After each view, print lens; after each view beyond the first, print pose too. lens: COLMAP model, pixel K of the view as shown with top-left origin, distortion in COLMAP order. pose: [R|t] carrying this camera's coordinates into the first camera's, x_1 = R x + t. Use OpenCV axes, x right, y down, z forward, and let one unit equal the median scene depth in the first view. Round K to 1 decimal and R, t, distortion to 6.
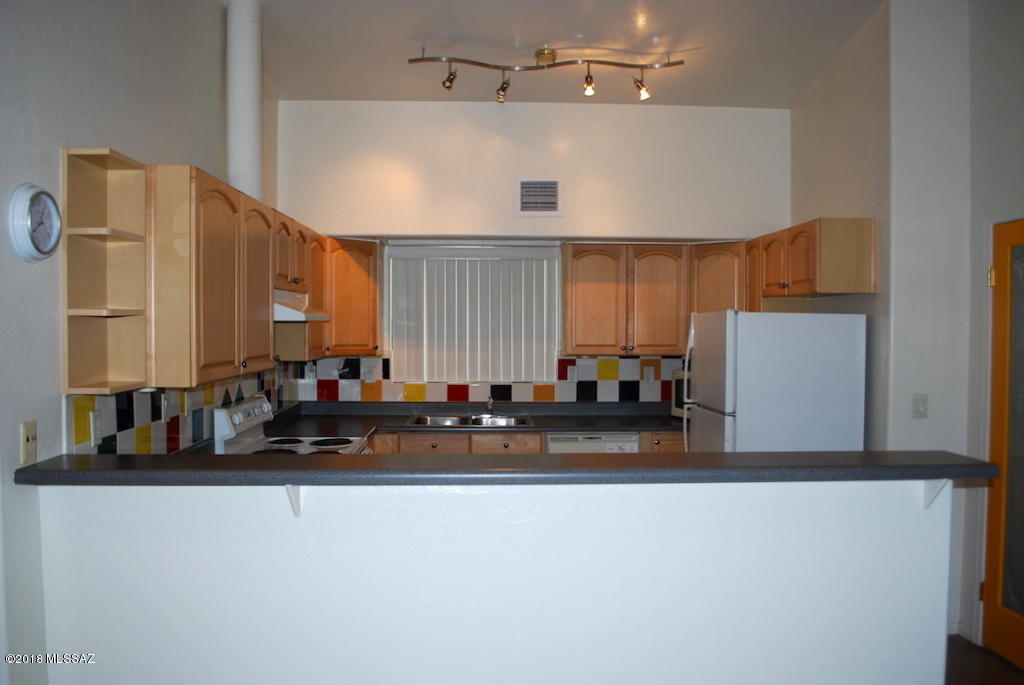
lens RADIAL K [[825.8, 0, 512.0], [0, 825.8, 342.5], [0, 0, 1]] dist [-0.066588, 0.005400]
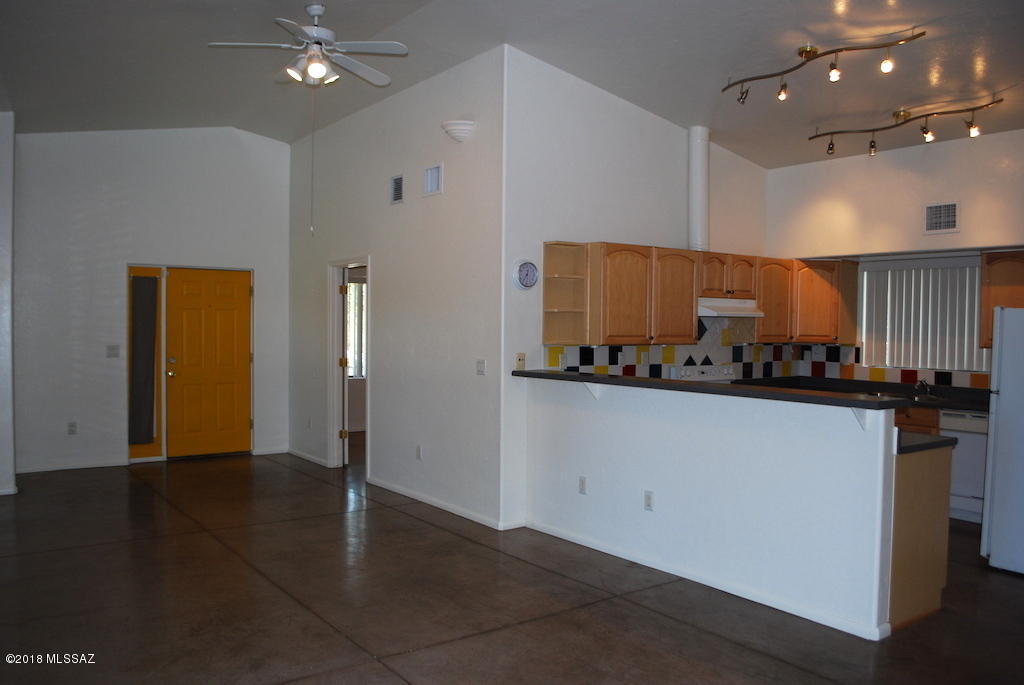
lens RADIAL K [[825.8, 0, 512.0], [0, 825.8, 342.5], [0, 0, 1]] dist [-0.066588, 0.005400]
pose [[0.558218, 0.021456, -0.829417, 0.684190], [-0.030213, 0.999528, 0.005523, 0.023074], [0.829144, 0.021976, 0.558603, -0.208782]]
